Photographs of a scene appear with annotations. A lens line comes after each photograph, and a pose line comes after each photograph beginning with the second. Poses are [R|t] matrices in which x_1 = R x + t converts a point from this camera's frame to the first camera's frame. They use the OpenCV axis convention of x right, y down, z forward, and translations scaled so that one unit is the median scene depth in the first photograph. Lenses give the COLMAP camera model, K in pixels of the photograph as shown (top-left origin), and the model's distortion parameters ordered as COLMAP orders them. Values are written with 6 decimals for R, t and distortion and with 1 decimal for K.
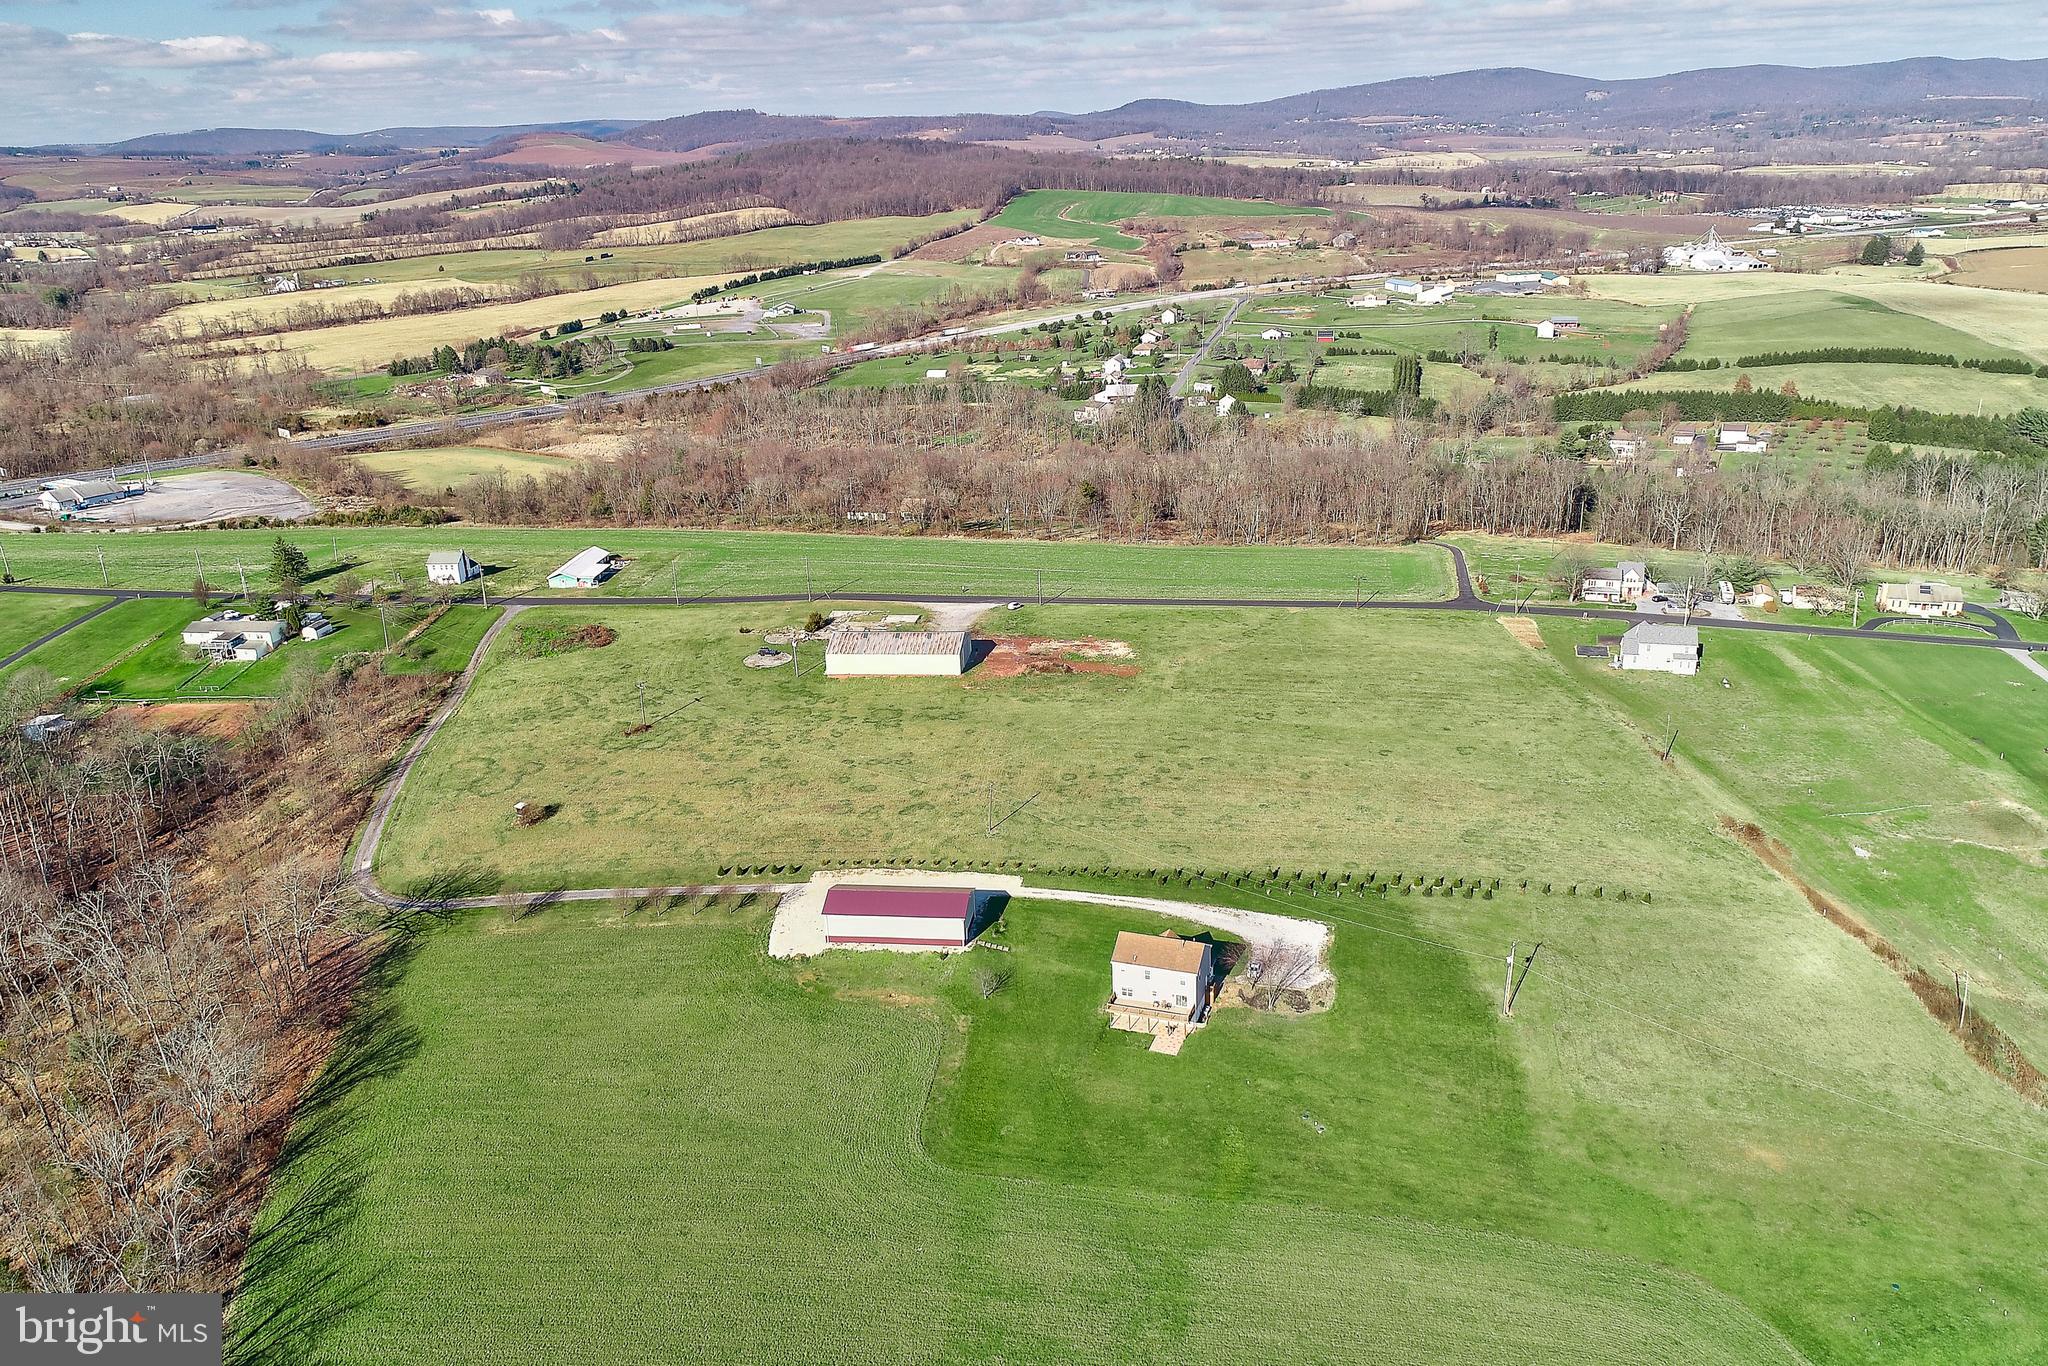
lens RADIAL K [[1576.5, 0, 1024.0], [0, 1576.5, 683.0], [0, 0, 1]] dist [0.004245, 0.003138]
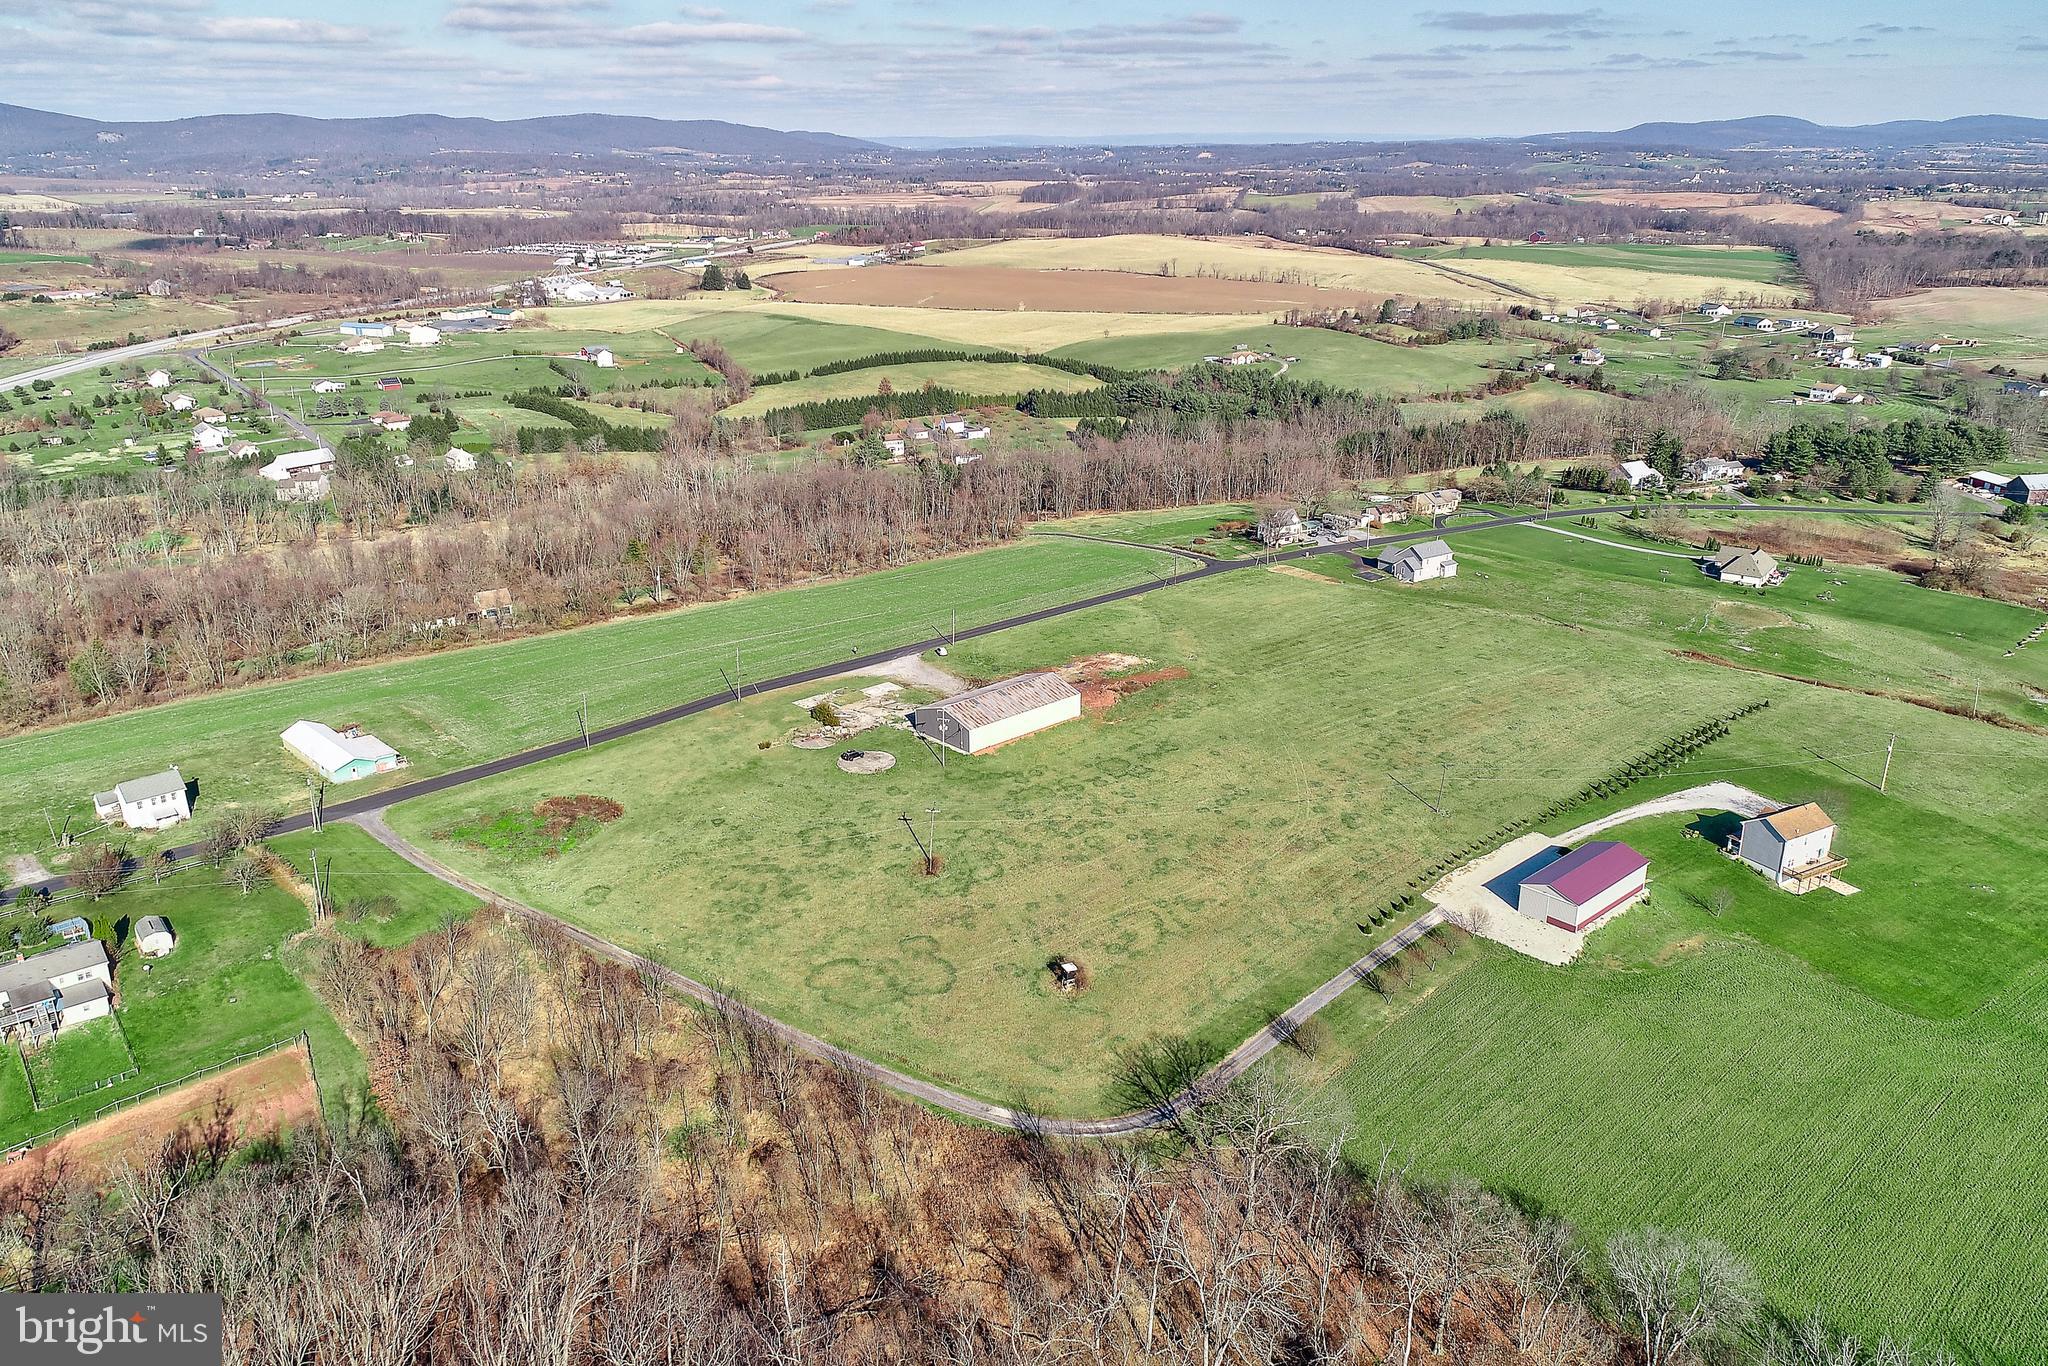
lens RADIAL K [[1536.5, 0, 1022.7], [0, 1536.5, 705.4], [0, 0, 1]] dist [0.004827, 0.003242]
pose [[0.647062, -0.234584, 0.725452, -0.233670], [0.240165, 0.965765, 0.098078, -0.035025], [-0.723623, 0.110766, 0.681249, 0.132256]]
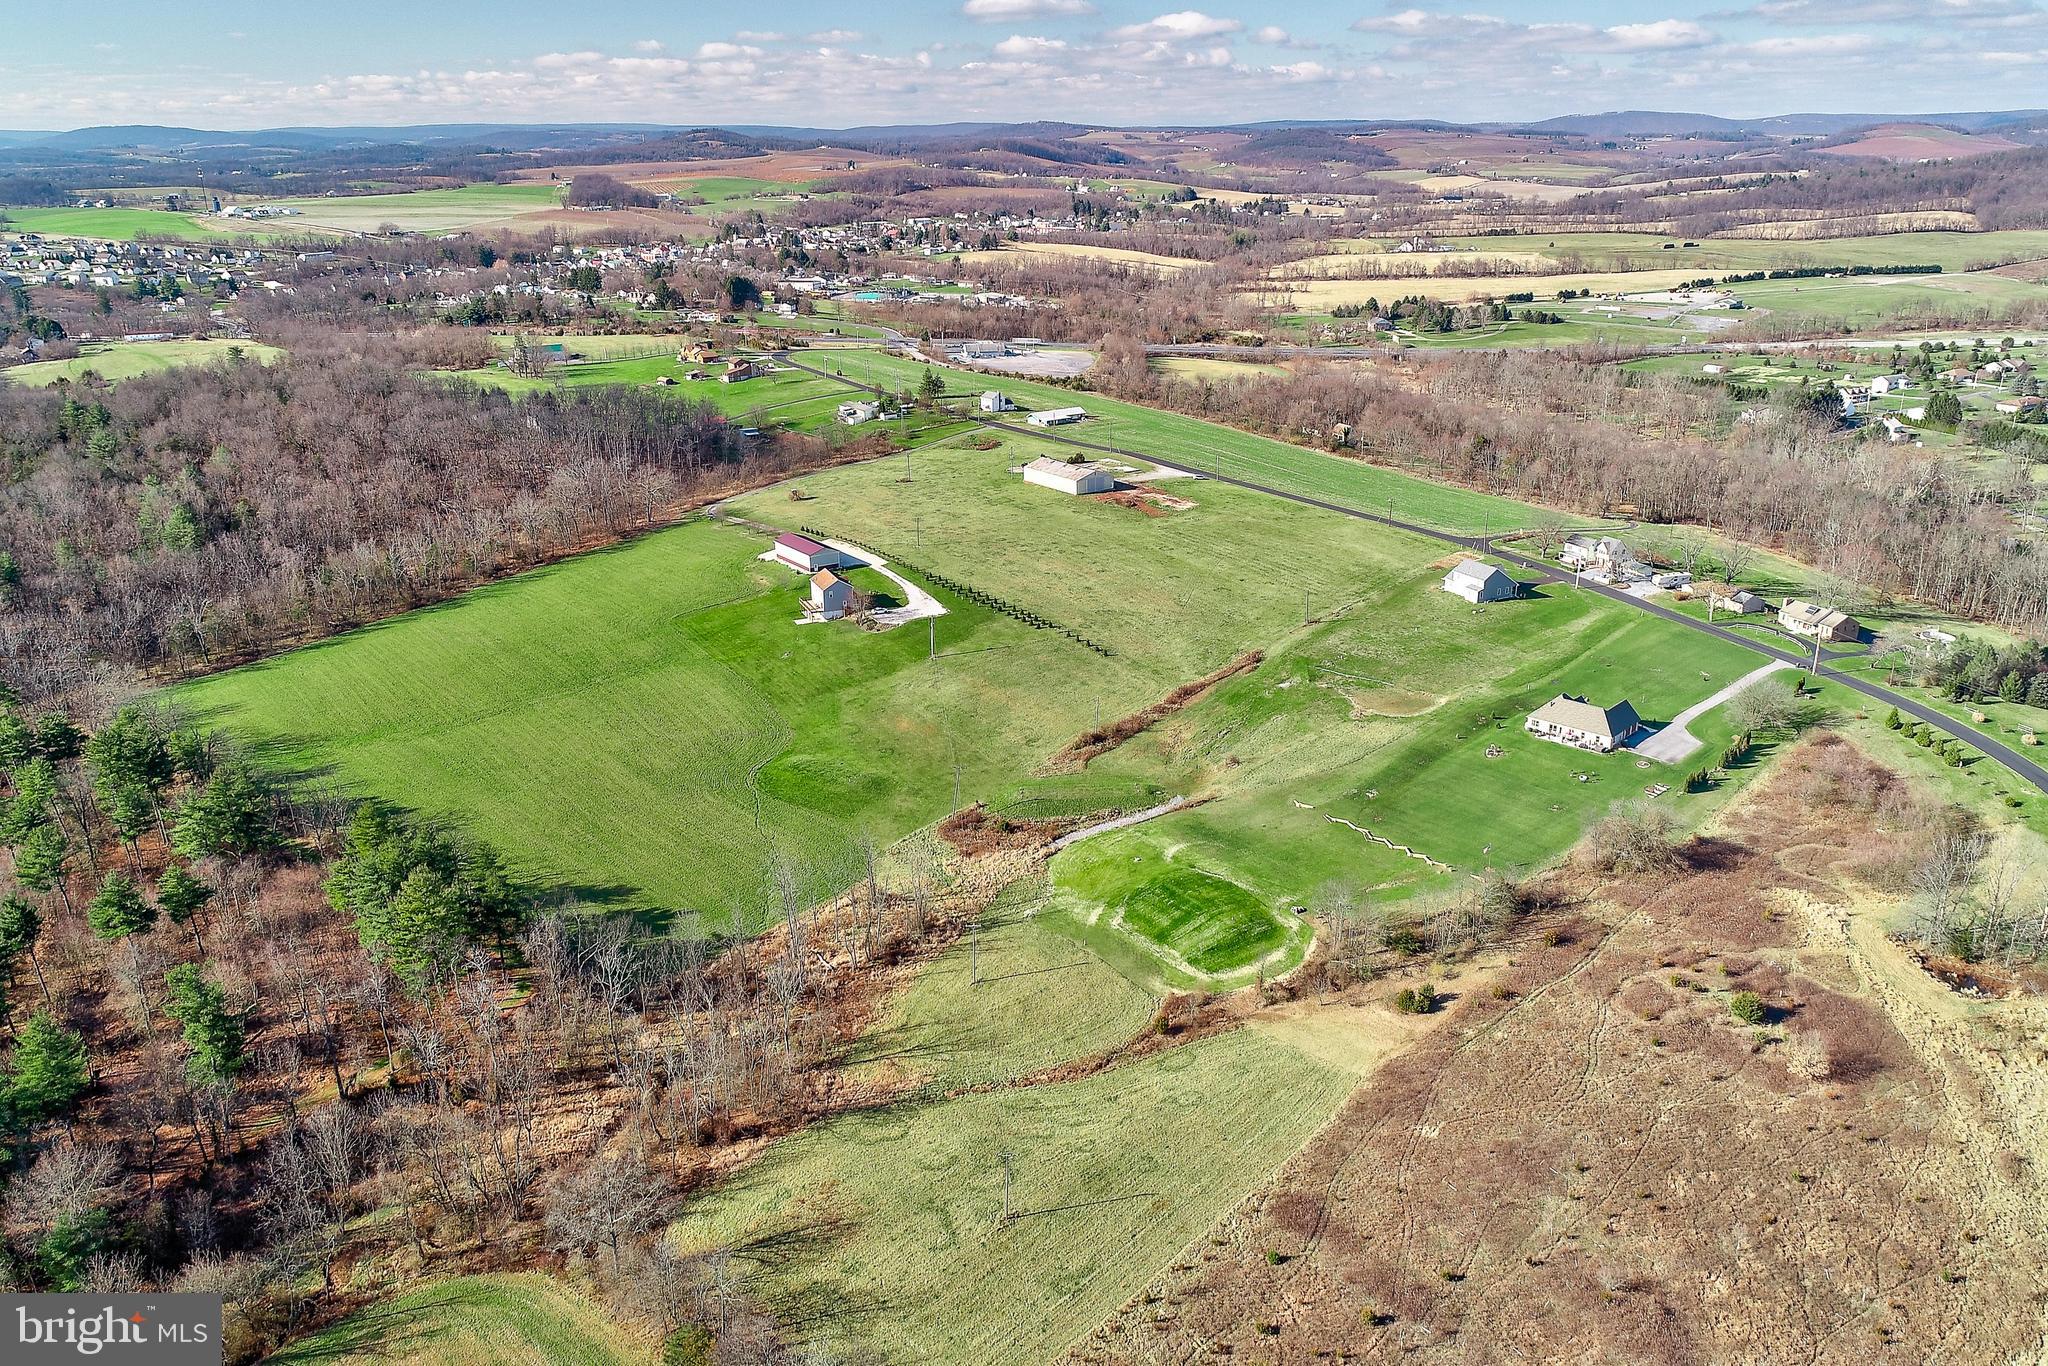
lens RADIAL K [[1536.5, 0, 1022.7], [0, 1536.5, 705.4], [0, 0, 1]] dist [0.004827, 0.003242]
pose [[0.680256, 0.284978, -0.675307, 0.325717], [-0.264272, 0.954714, 0.136678, 0.000056], [0.683675, 0.085489, 0.724762, -0.035140]]
